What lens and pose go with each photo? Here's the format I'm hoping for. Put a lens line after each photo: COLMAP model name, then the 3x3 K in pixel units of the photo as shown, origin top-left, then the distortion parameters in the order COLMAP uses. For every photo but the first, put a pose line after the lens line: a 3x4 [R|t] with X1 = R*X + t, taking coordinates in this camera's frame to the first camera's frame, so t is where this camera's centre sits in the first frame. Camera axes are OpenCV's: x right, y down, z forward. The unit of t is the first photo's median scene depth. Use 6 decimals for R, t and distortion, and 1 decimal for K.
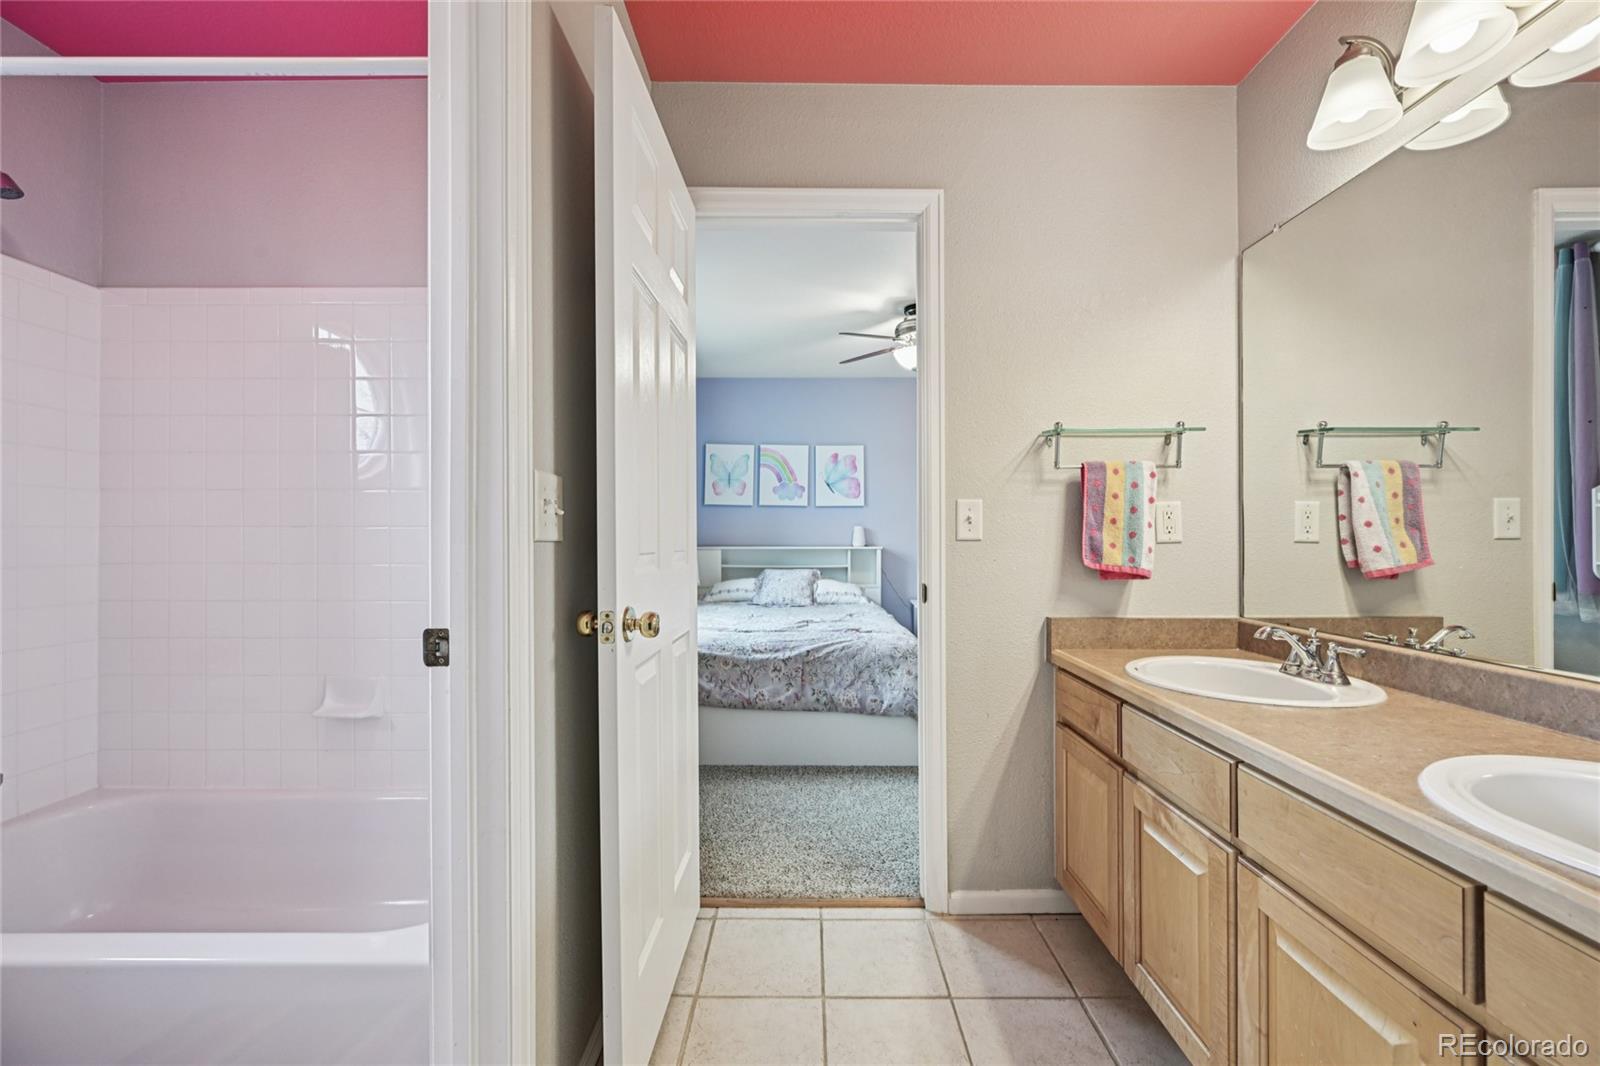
lens RADIAL K [[626.6, 0, 805.2], [0, 626.6, 537.0], [0, 0, 1]] dist [-0.000712, -0.000420]
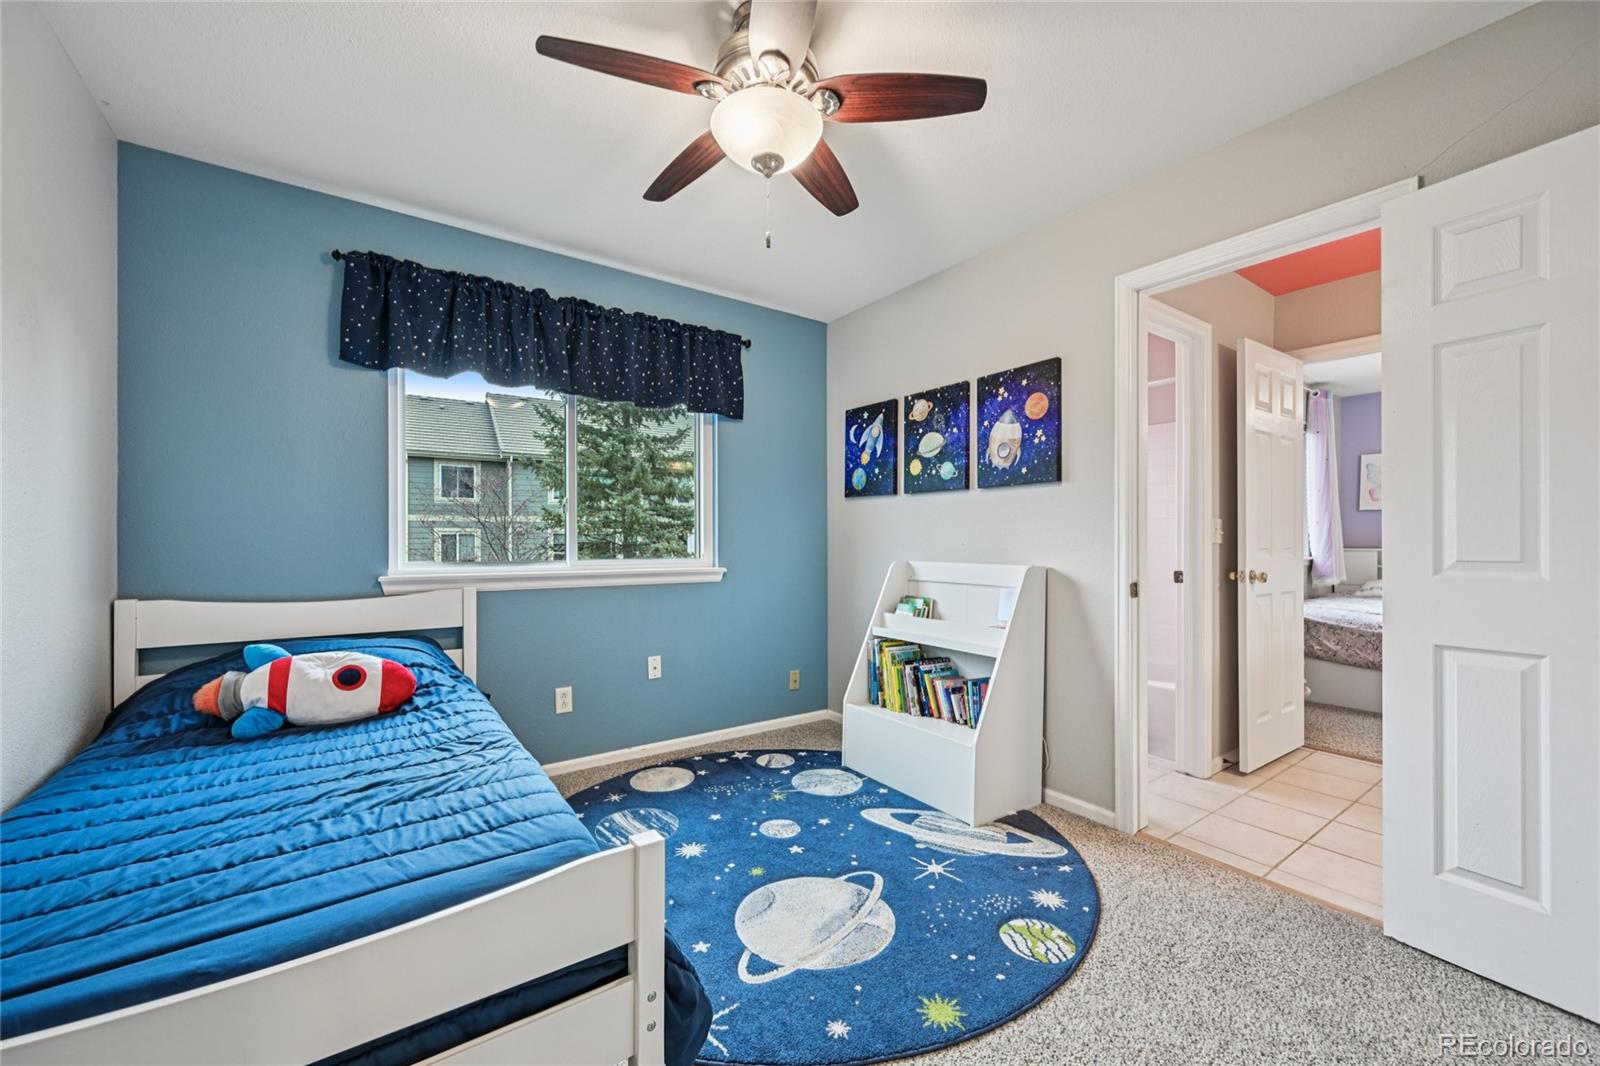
lens RADIAL K [[626.6, 0, 806.3], [0, 626.6, 541.1], [0, 0, 1]] dist [-0.000712, -0.000420]
pose [[0.588506, 0.005769, -0.808472, 0.075872], [0.000033, 0.999974, 0.007160, -0.002402], [0.808493, -0.004241, 0.588491, -0.209765]]
